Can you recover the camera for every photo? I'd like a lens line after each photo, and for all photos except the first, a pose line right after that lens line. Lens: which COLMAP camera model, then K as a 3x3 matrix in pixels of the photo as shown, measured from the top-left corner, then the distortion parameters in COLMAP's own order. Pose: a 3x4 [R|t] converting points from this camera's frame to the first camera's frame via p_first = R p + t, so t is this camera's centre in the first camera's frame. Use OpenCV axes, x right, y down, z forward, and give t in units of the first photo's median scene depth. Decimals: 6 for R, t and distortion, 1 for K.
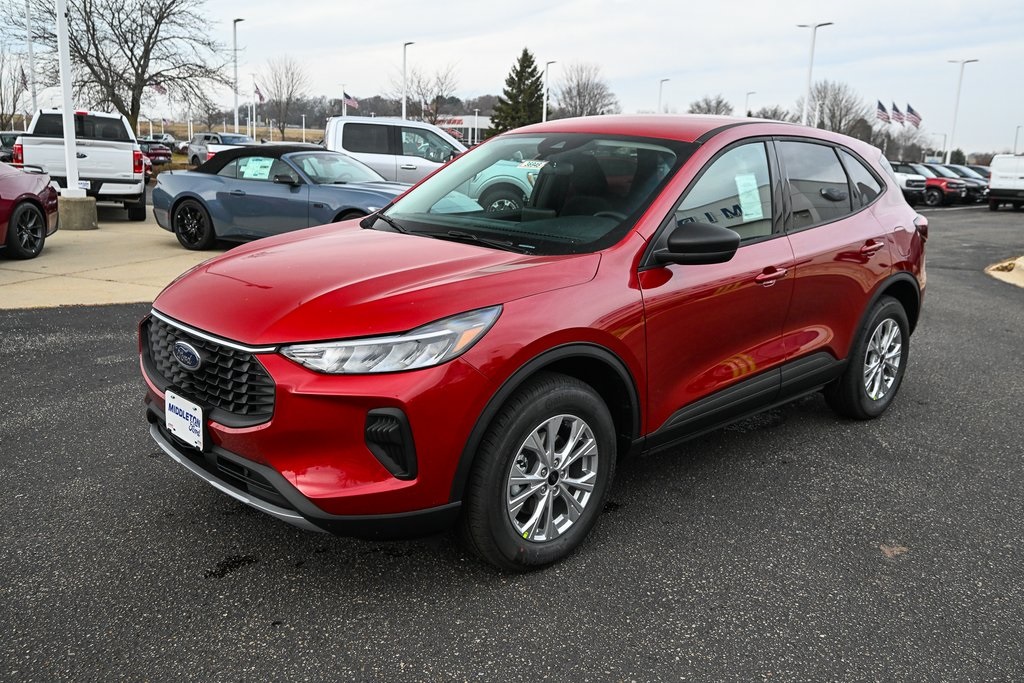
lens RADIAL K [[892.8, 0, 512.0], [0, 892.8, 341.5], [0, 0, 1]] dist [-0.004867, -0.007381]
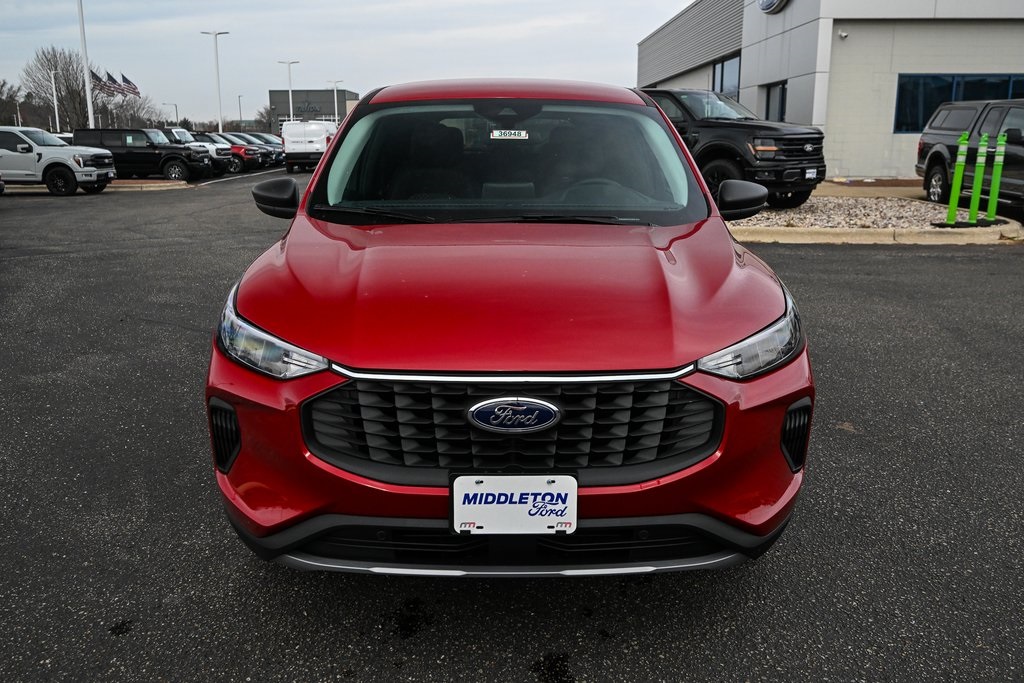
lens RADIAL K [[892.8, 0, 512.0], [0, 892.8, 341.5], [0, 0, 1]] dist [-0.004867, -0.007381]
pose [[0.669271, -0.201089, 0.715290, -0.098721], [0.179084, 0.977957, 0.107371, -0.013504], [-0.721114, 0.056237, 0.690531, 0.058552]]
